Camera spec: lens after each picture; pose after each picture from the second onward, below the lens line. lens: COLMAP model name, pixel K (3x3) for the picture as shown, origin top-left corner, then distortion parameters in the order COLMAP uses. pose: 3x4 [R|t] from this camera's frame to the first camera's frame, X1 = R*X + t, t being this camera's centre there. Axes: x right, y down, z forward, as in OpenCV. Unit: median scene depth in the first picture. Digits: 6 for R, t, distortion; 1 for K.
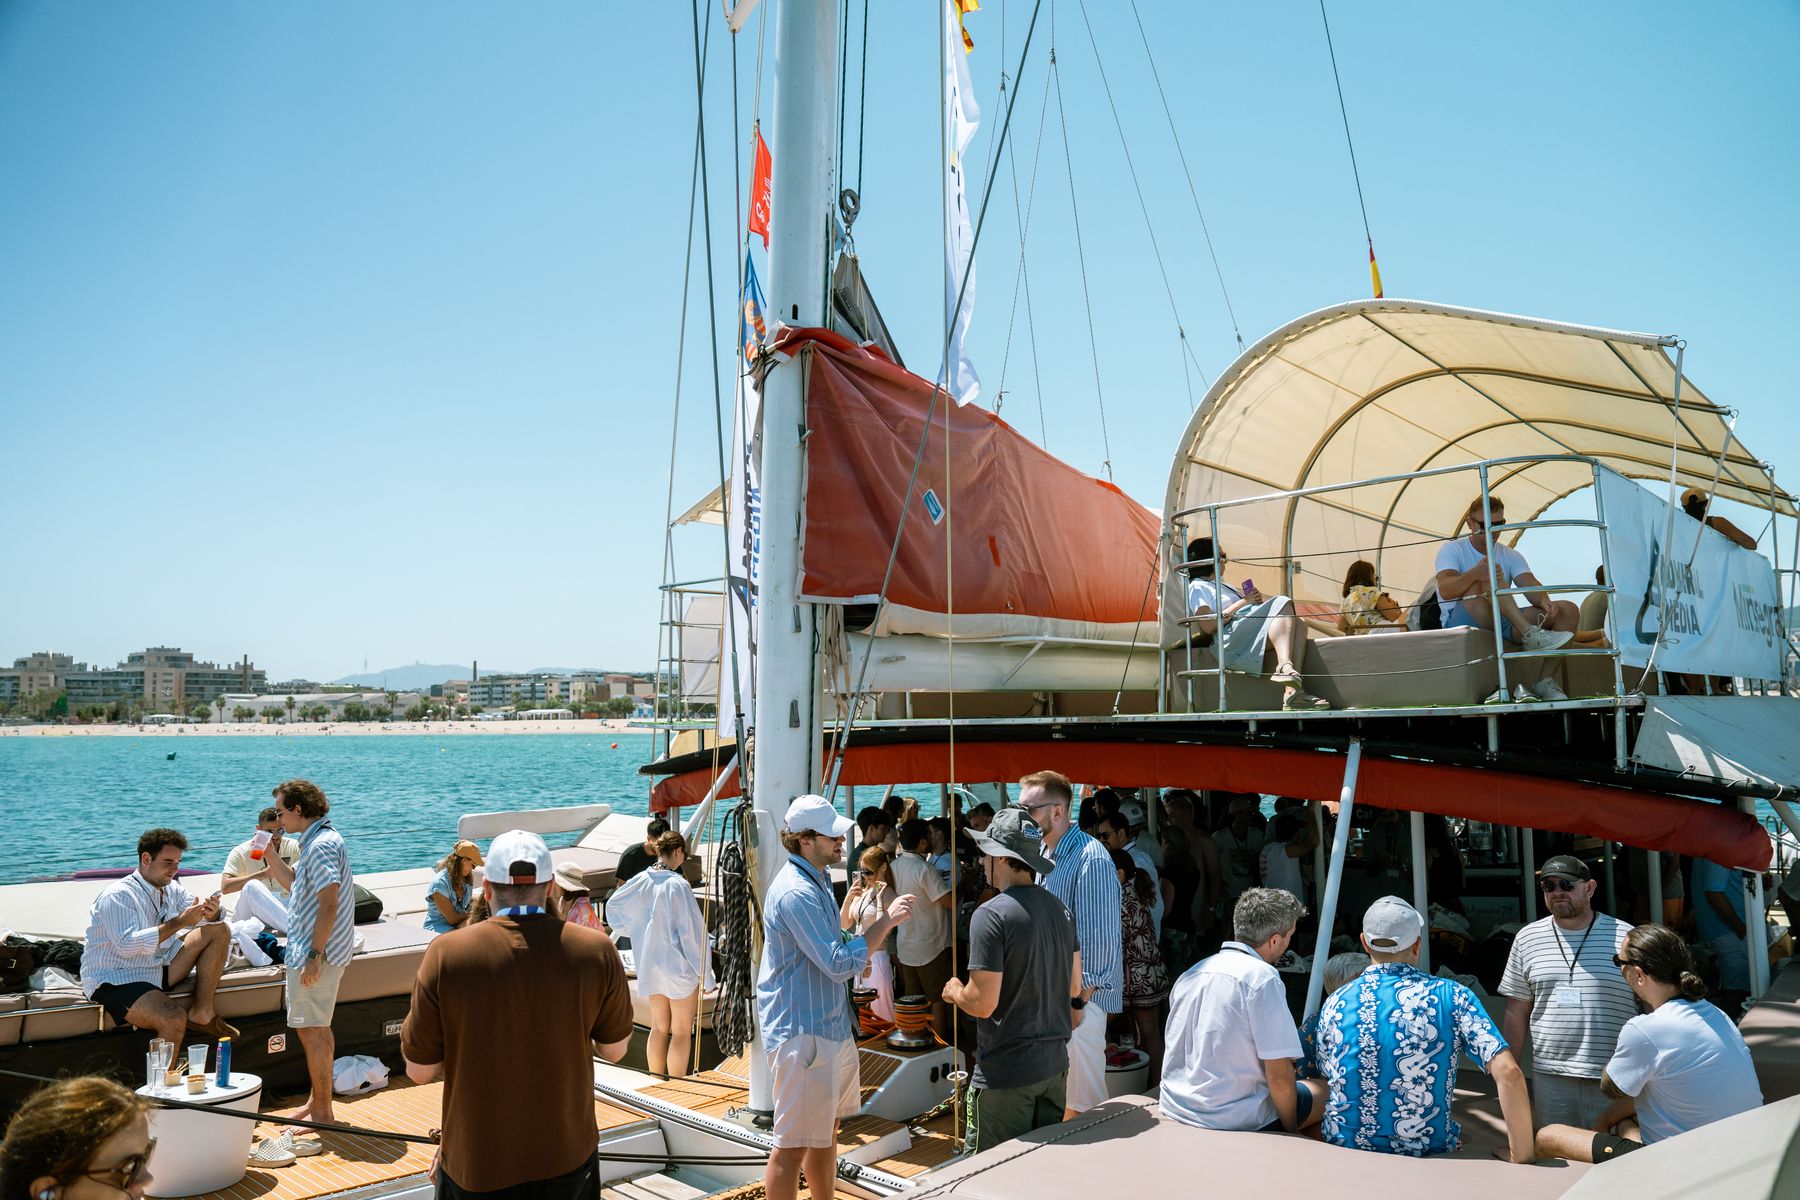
lens RADIAL K [[1189.4, 0, 912.5], [0, 1189.4, 587.8], [0, 0, 1]] dist [0.011066, 0.001546]
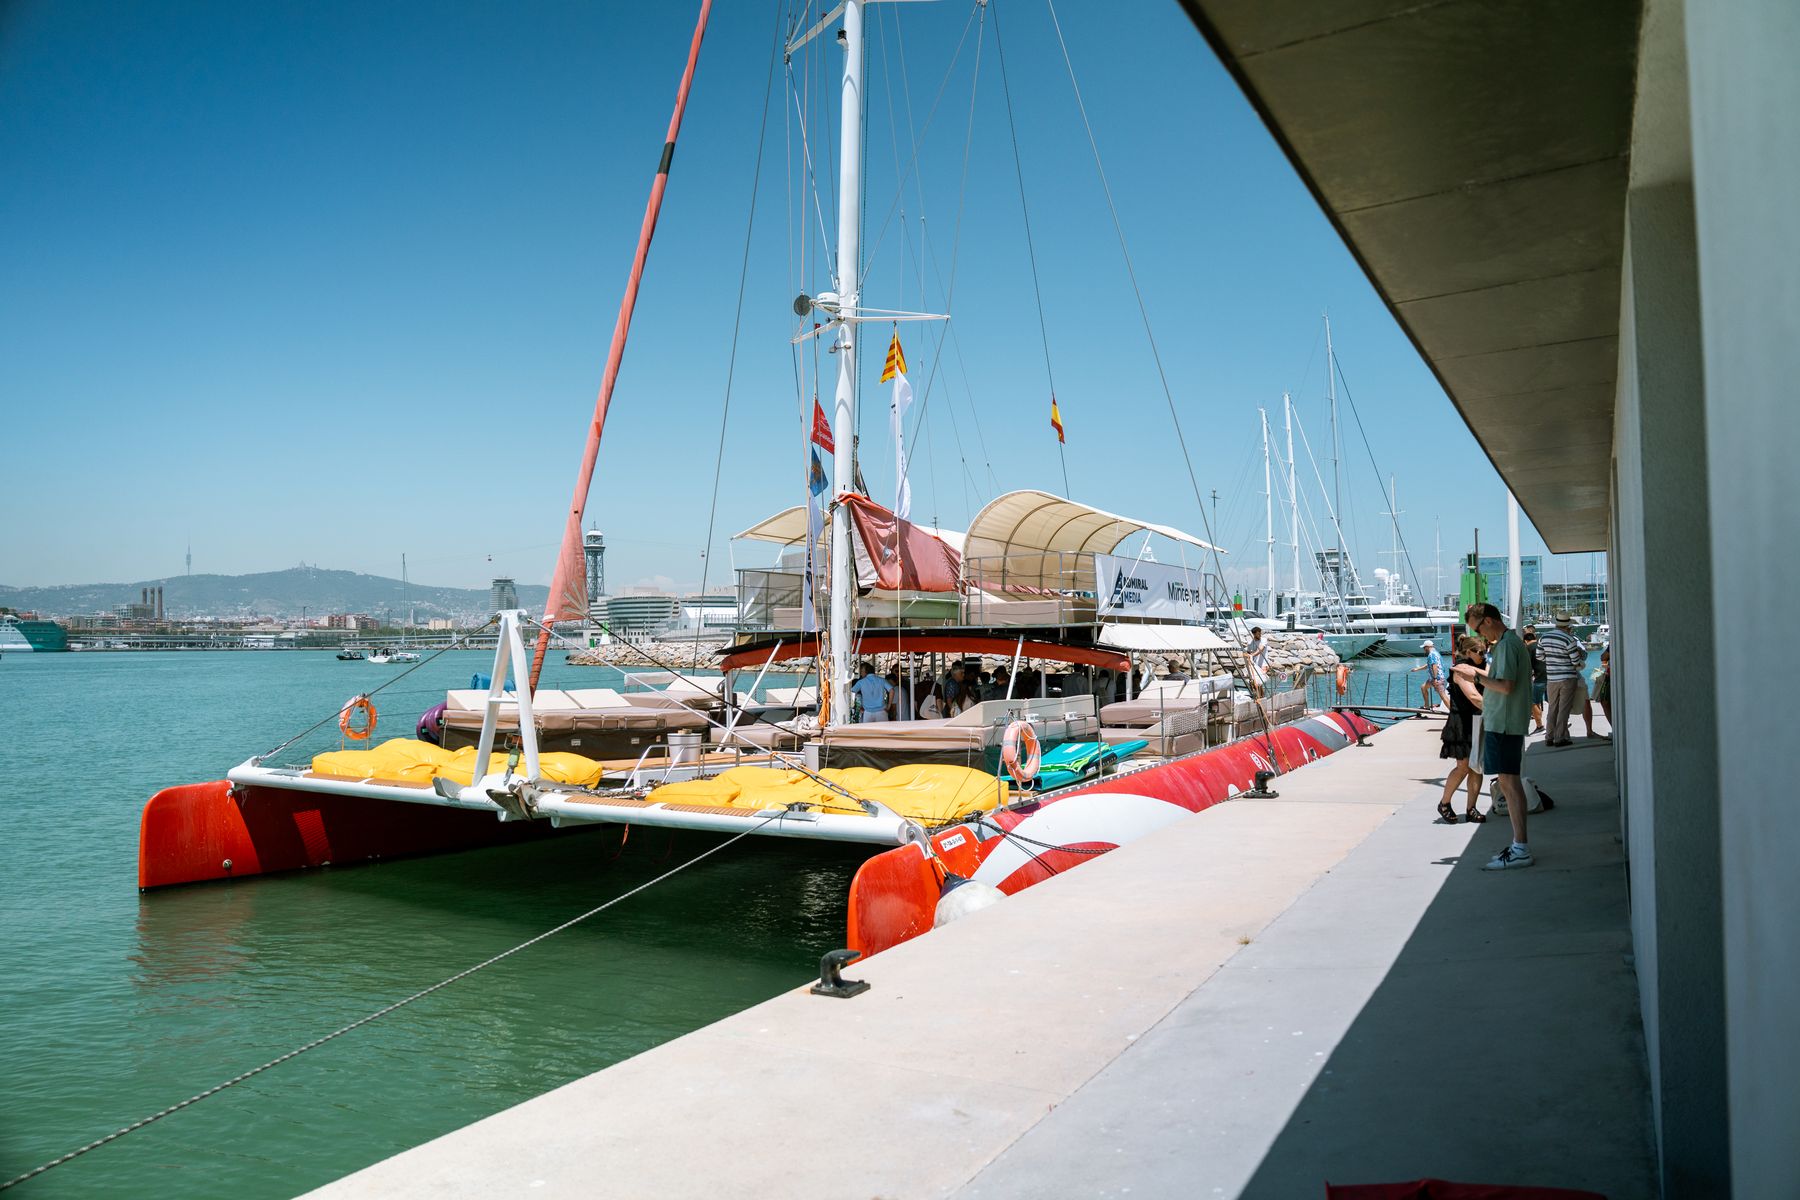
lens RADIAL K [[1189.4, 0, 899.8], [0, 1189.4, 597.7], [0, 0, 1]] dist [0.011066, 0.001546]
pose [[0.972712, 0.016116, 0.231457, -0.663558], [-0.032439, 0.997233, 0.066889, -0.169964], [-0.229738, -0.072572, 0.970543, -1.936777]]
